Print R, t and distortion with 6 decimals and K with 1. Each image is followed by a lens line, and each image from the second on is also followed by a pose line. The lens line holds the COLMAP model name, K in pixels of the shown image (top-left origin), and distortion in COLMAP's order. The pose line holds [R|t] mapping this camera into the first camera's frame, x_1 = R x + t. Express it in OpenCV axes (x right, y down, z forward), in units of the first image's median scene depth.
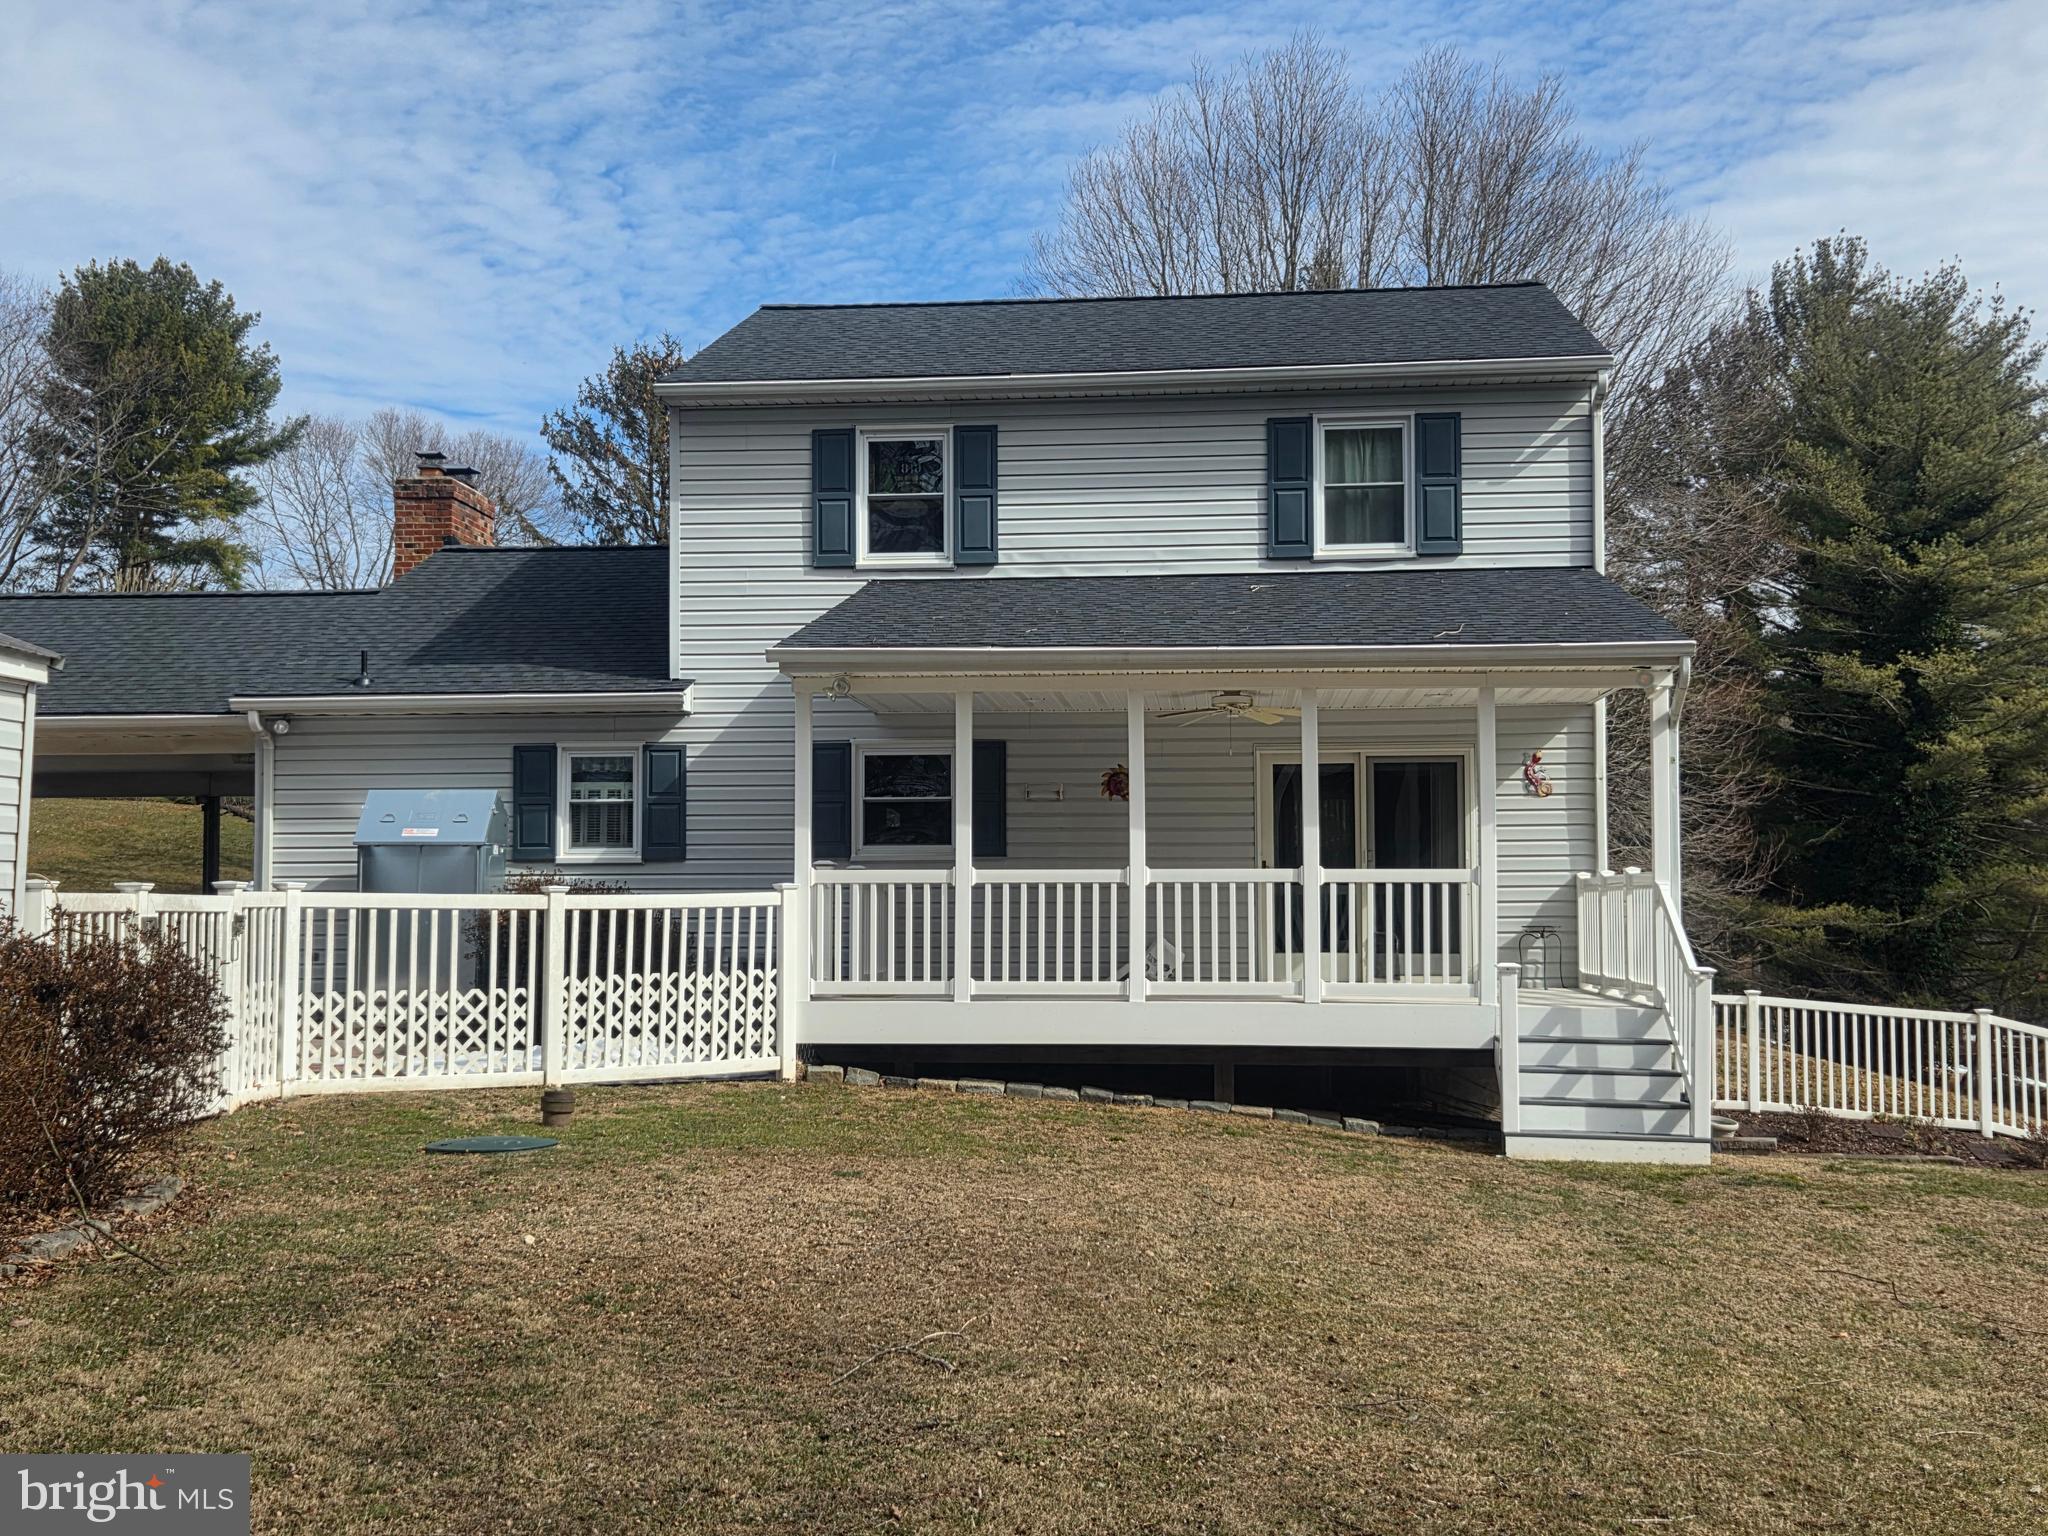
lens RADIAL K [[2285.3, 0, 1026.8], [0, 2285.3, 779.0], [0, 0, 1]] dist [0.060343, 0.000000]
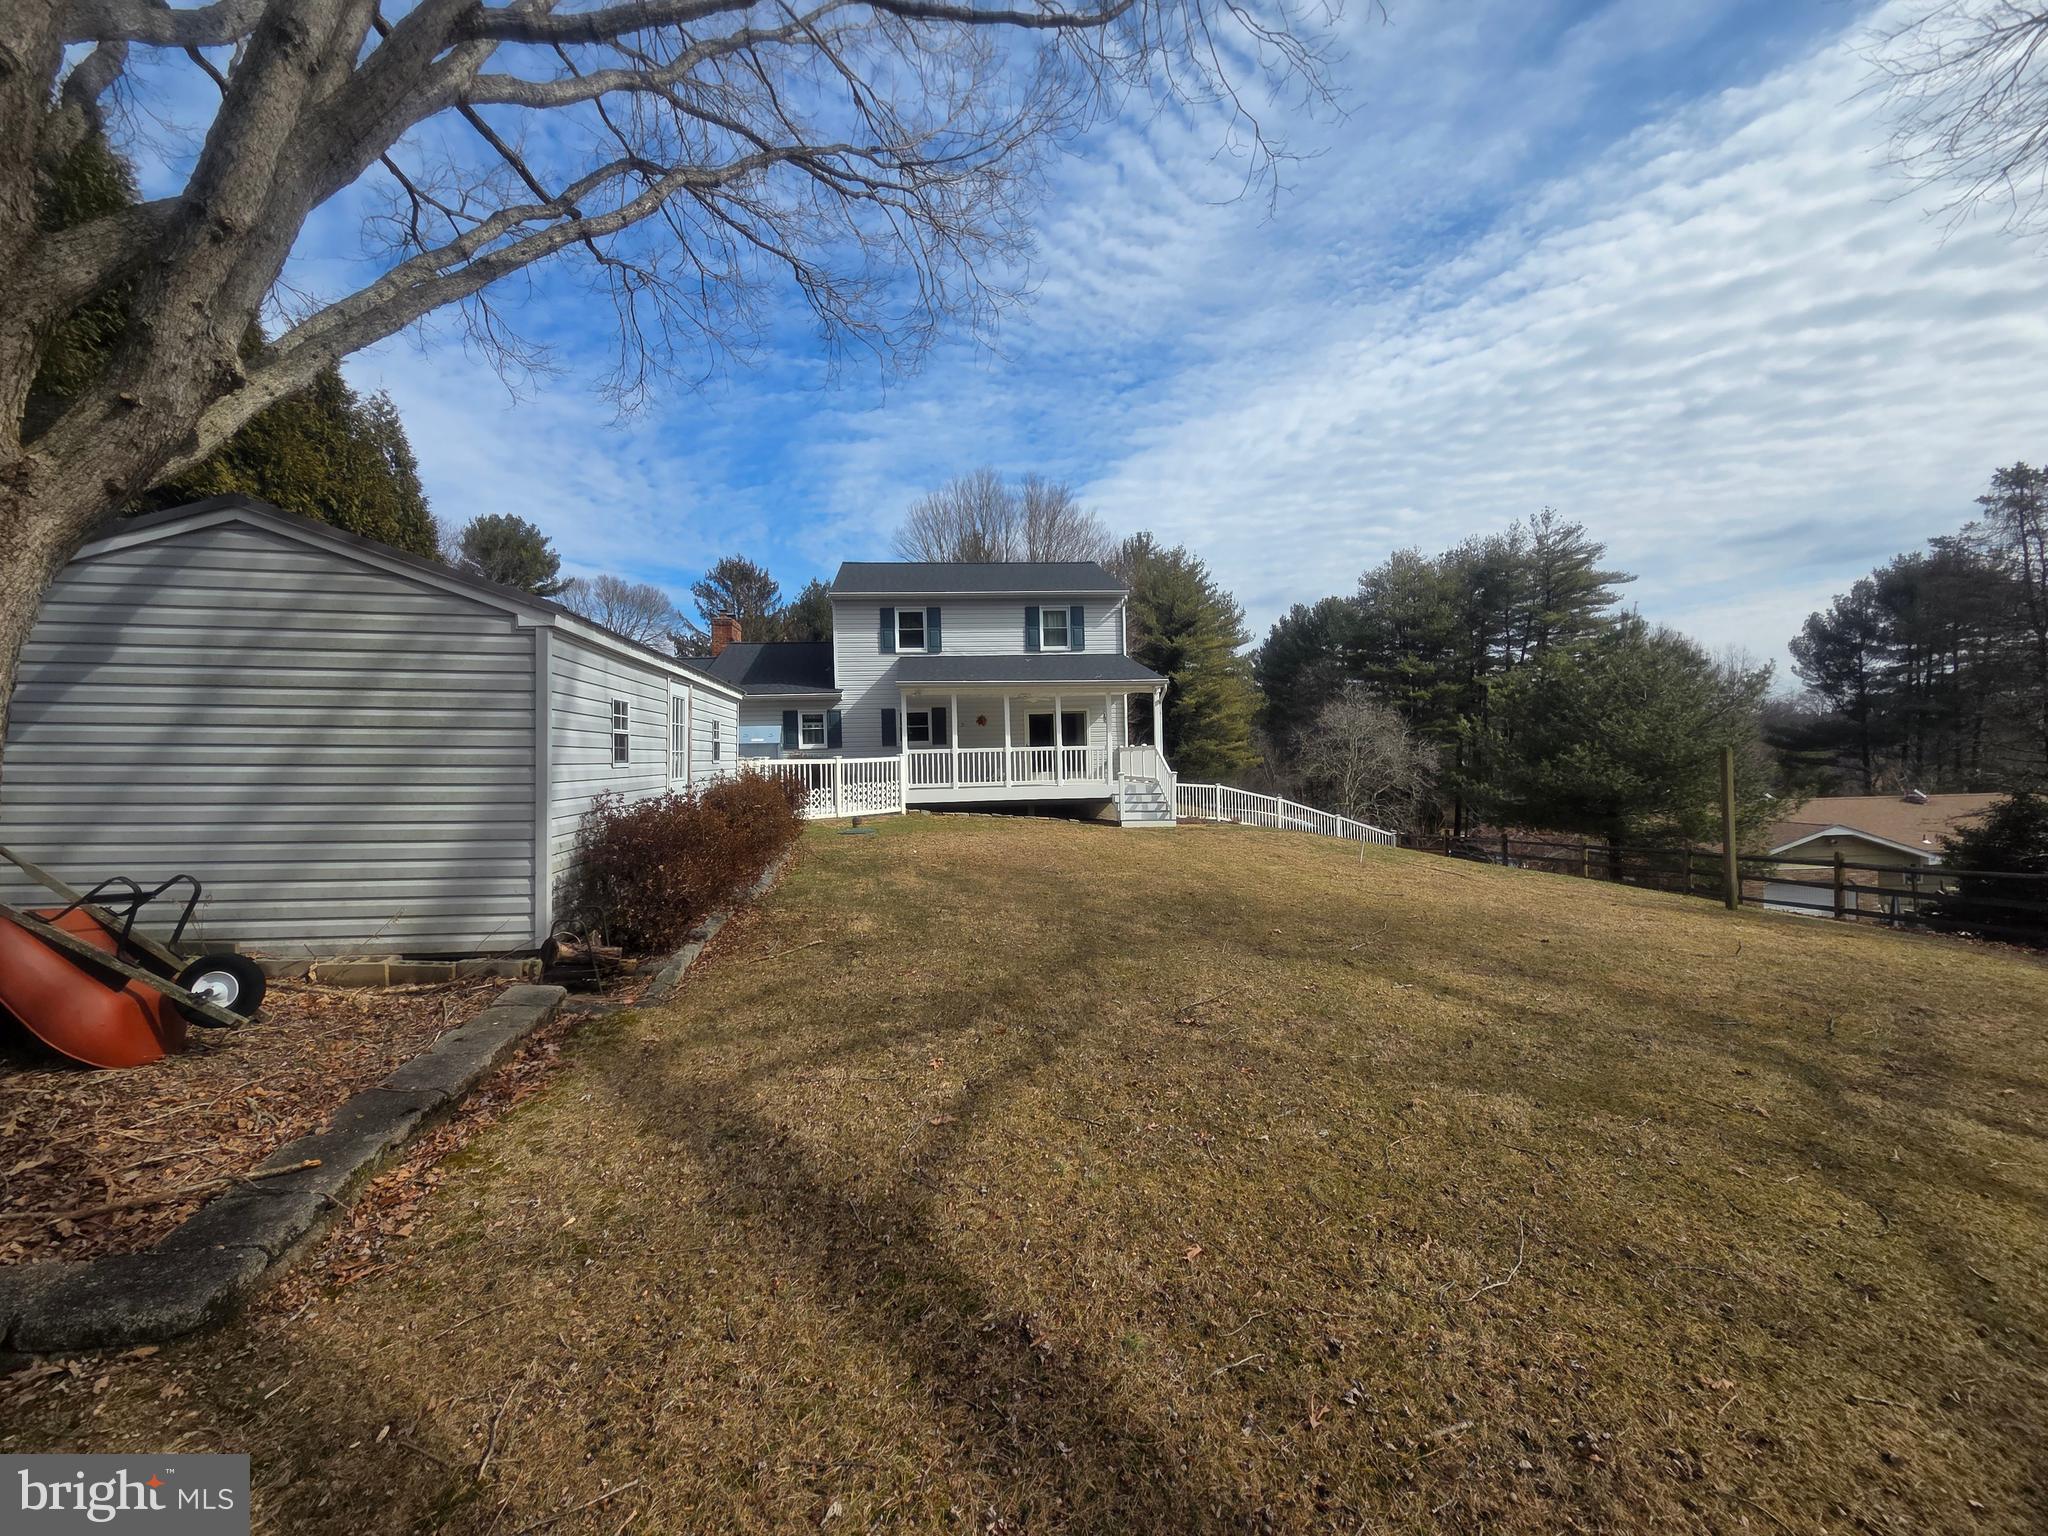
lens RADIAL K [[826.8, 0, 1017.0], [0, 826.8, 758.9], [0, 0, 1]] dist [0.000700, 0.000878]
pose [[0.979216, -0.022663, 0.201548, -0.144840], [0.011498, 0.998343, 0.056392, -0.009570], [-0.202492, -0.052902, 0.977854, -0.144851]]
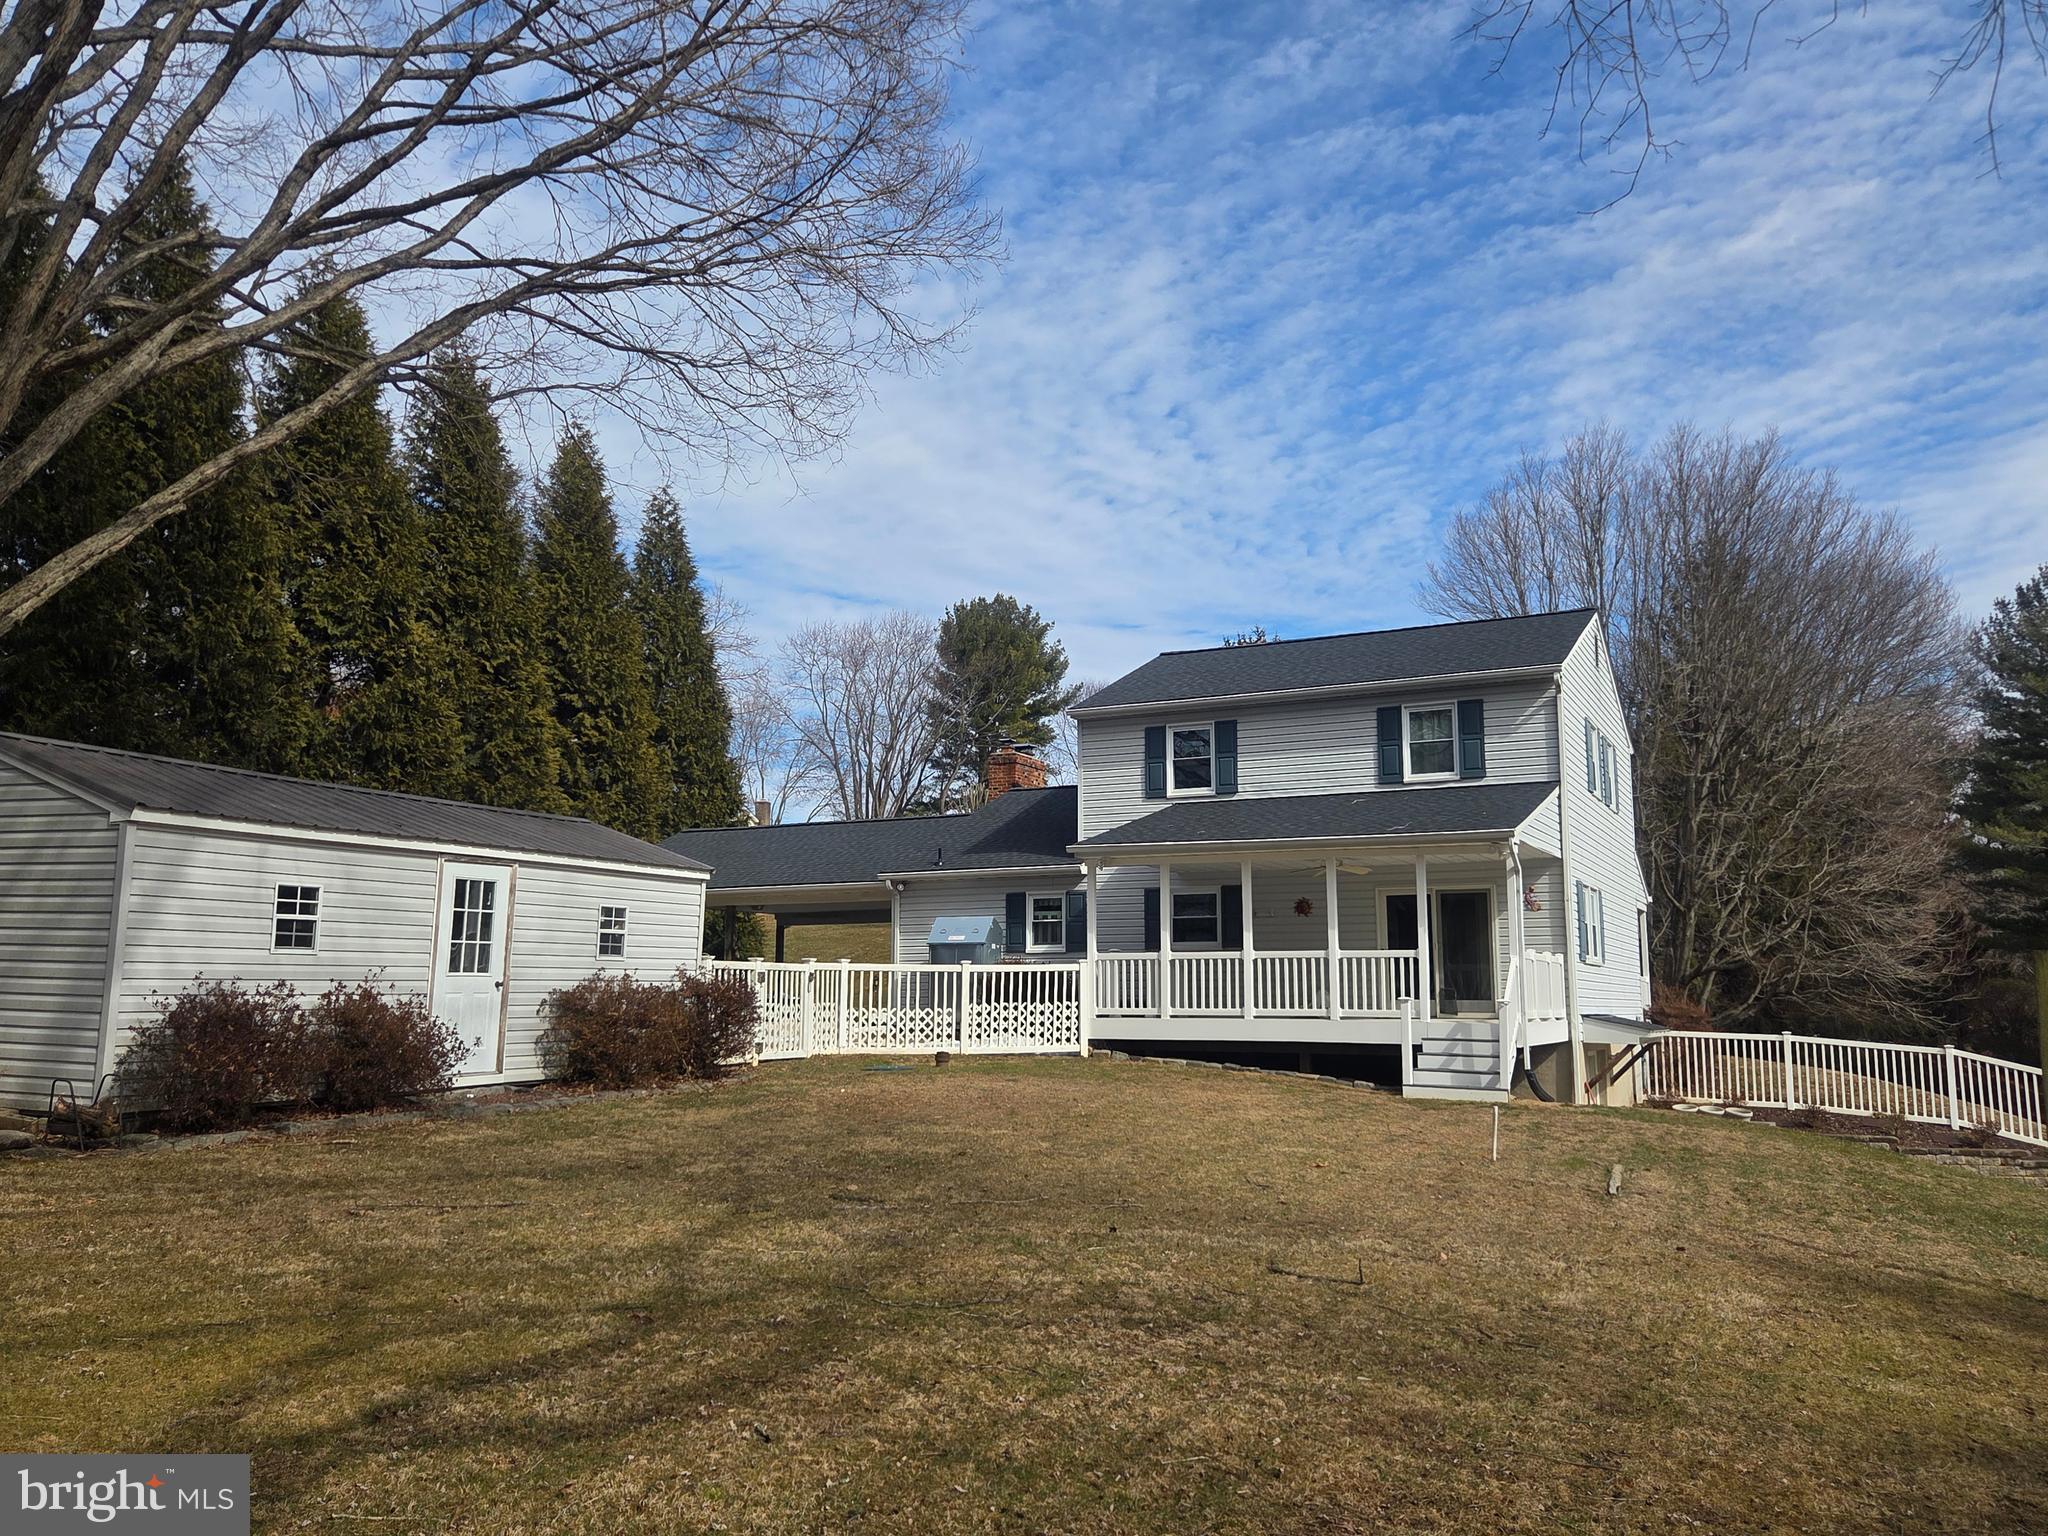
lens RADIAL K [[1577.3, 0, 1040.2], [0, 1577.3, 767.1], [0, 0, 1]] dist [0.057100, -0.017009]
pose [[0.938271, -0.048843, -0.342434, 0.284285], [0.018764, 0.995710, -0.090608, 0.000782], [0.345391, 0.078589, 0.935162, -0.285776]]
